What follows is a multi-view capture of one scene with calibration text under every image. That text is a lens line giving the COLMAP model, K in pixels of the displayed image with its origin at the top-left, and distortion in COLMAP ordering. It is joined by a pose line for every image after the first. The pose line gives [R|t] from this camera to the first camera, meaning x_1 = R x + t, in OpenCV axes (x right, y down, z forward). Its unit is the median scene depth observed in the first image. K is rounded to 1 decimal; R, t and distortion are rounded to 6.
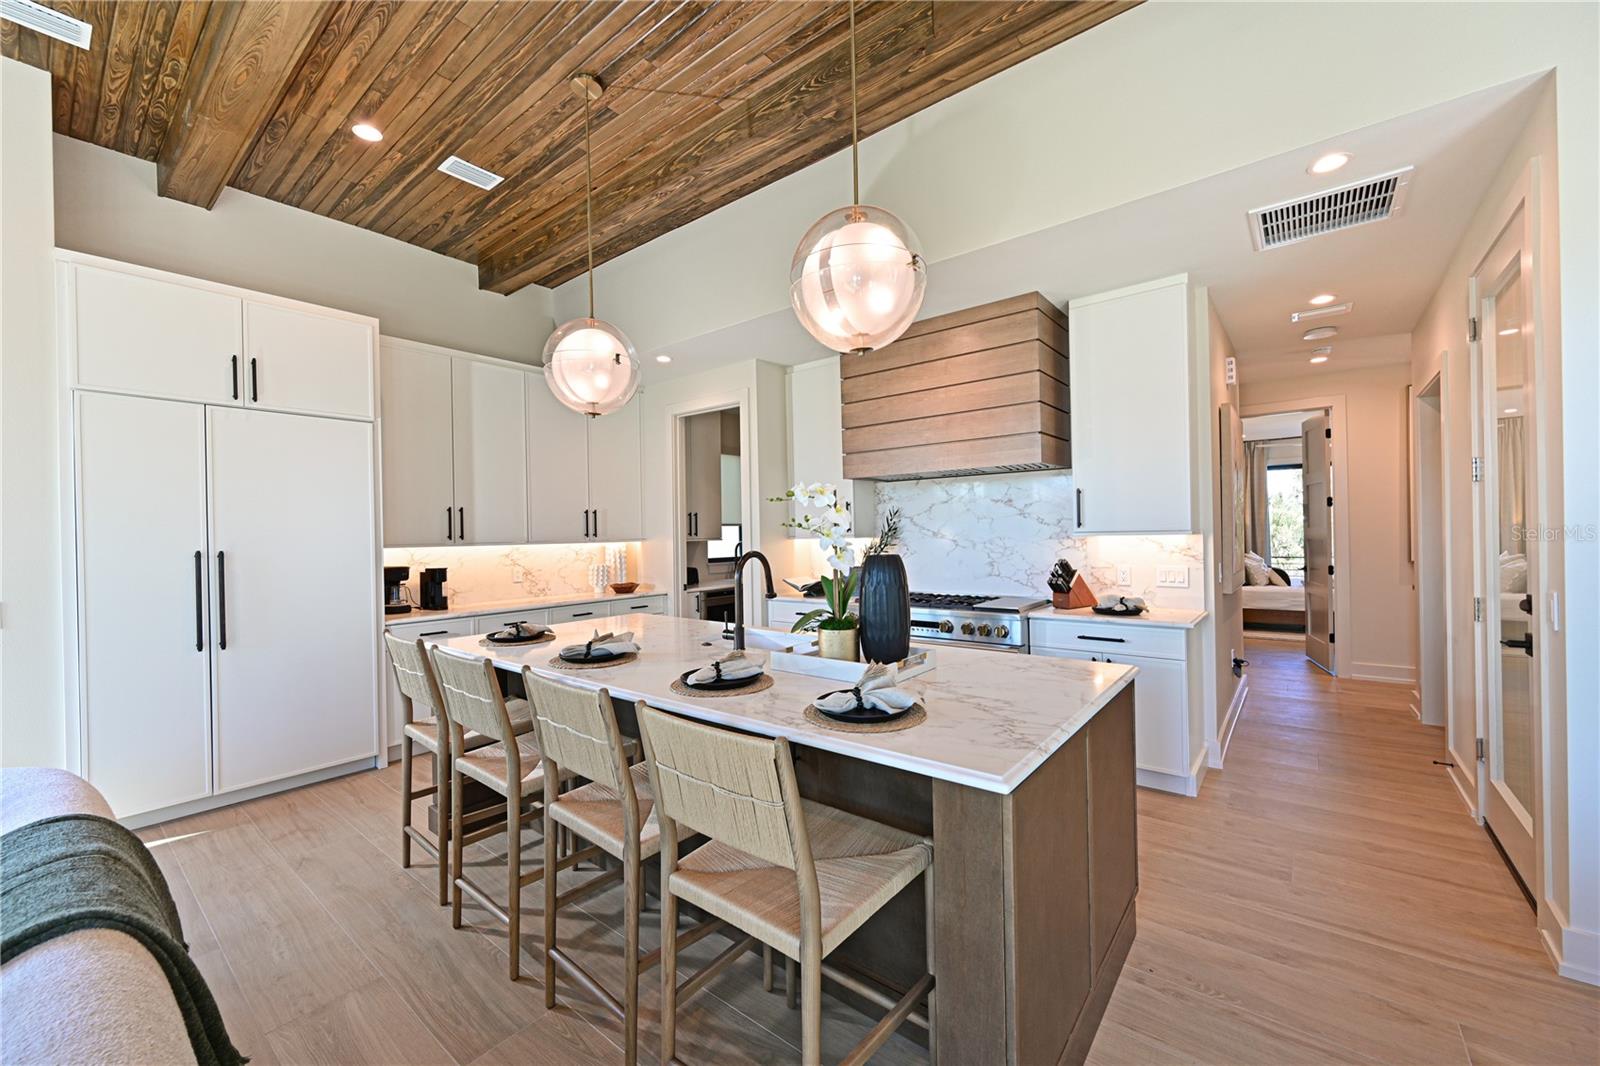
lens RADIAL K [[626.9, 0, 792.7], [0, 626.9, 532.7], [0, 0, 1]] dist [0.003143, -0.000648]
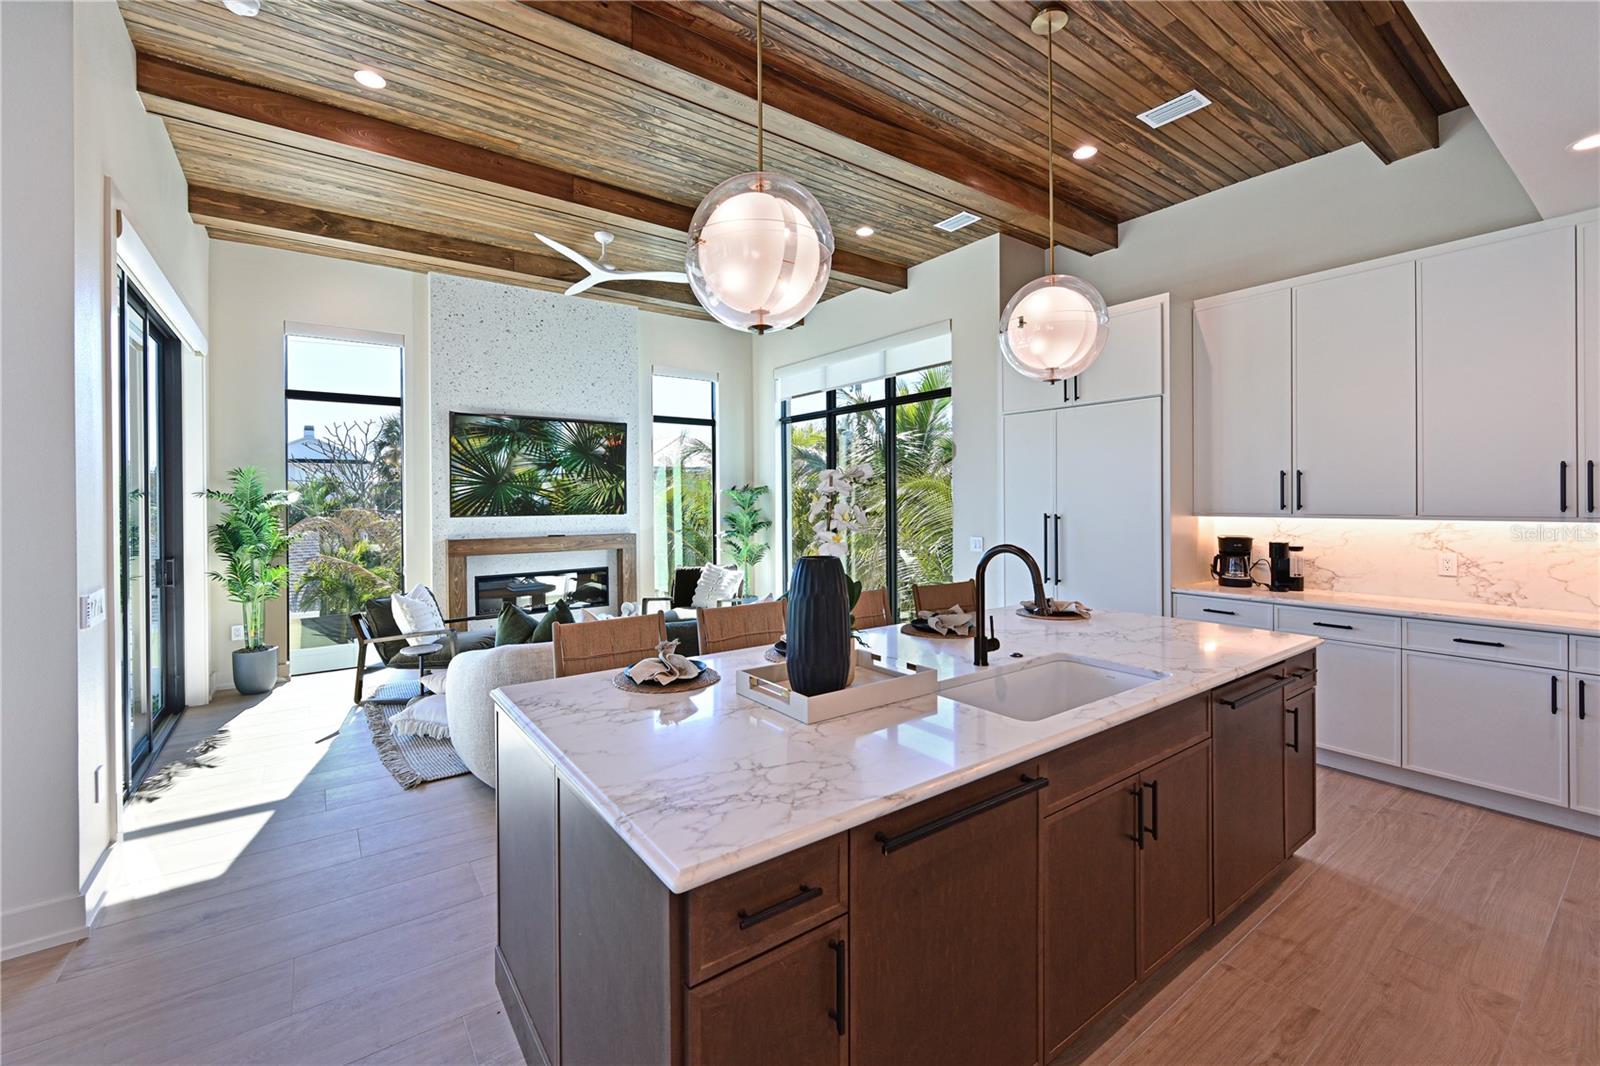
lens RADIAL K [[648.4, 0, 783.1], [0, 648.4, 503.6], [0, 0, 1]] dist [-0.004043, -0.000506]
pose [[-0.257382, 0.026793, -0.965938, 0.531498], [0.011007, 0.999632, 0.024794, -0.029169], [0.966247, -0.004251, -0.257582, 0.662690]]
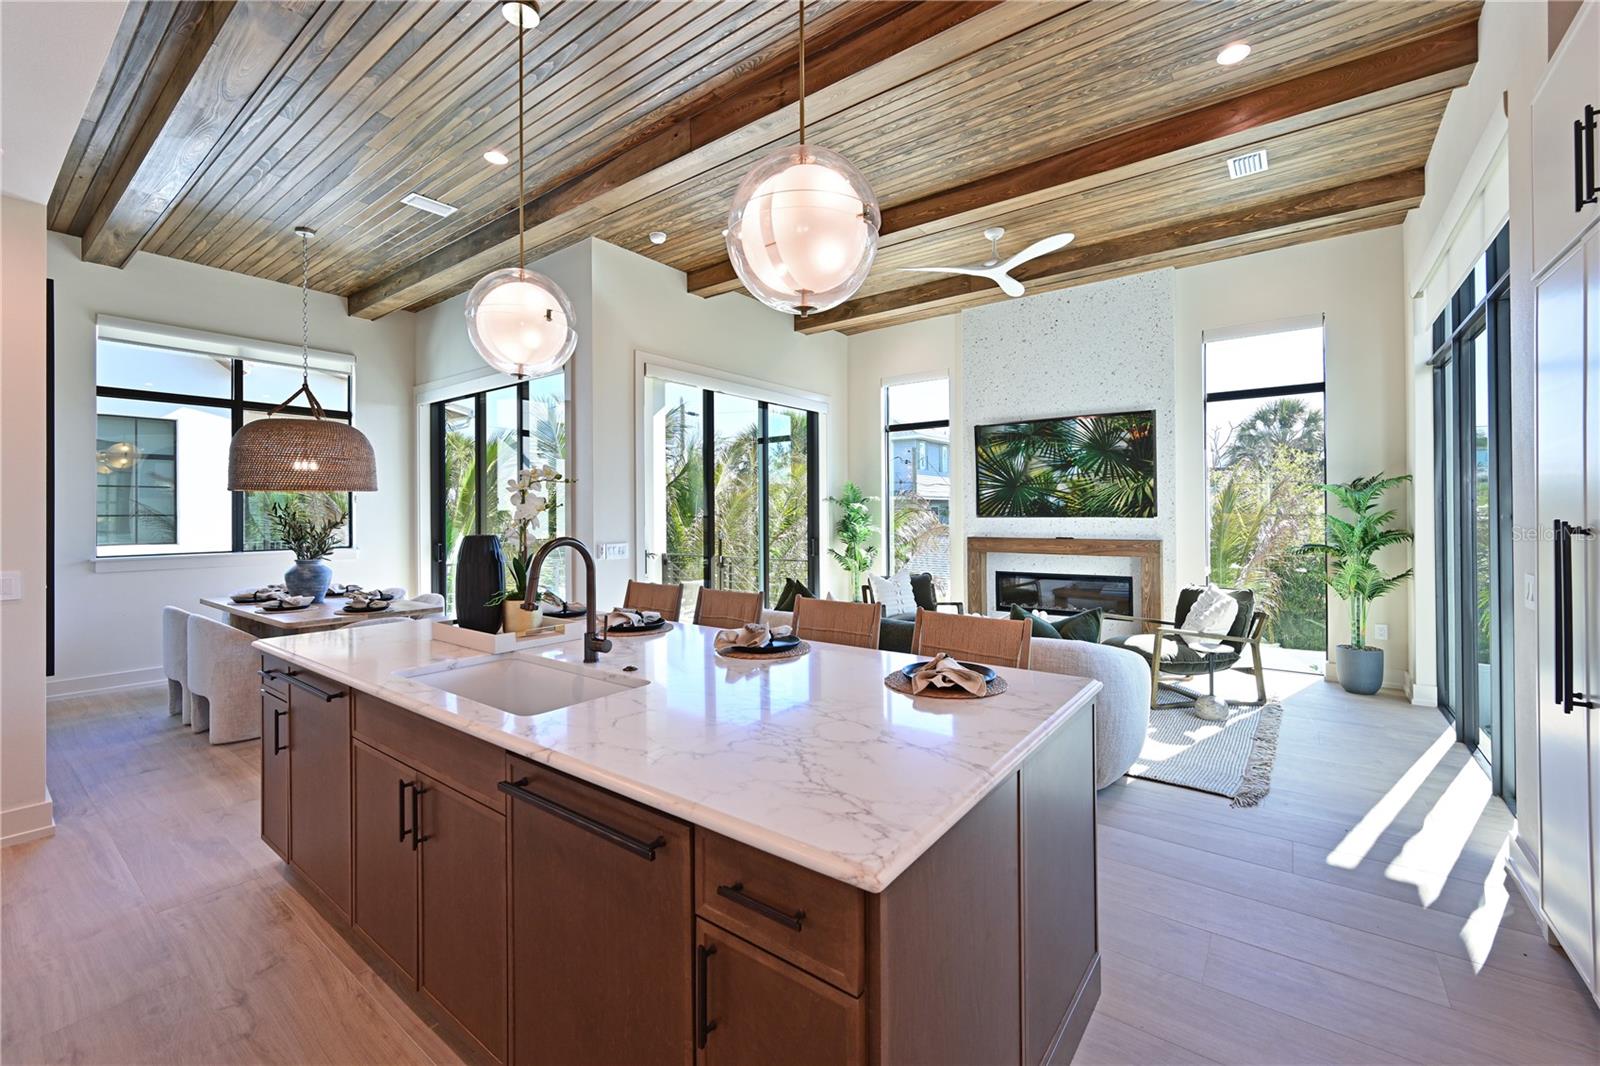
lens RADIAL K [[626.9, 0, 813.0], [0, 626.9, 514.0], [0, 0, 1]] dist [0.003143, -0.000648]
pose [[-0.998010, 0.025392, -0.057715, -0.219656], [0.024854, 0.999641, 0.010026, -0.001943], [0.057949, 0.008572, -0.998283, 1.219668]]
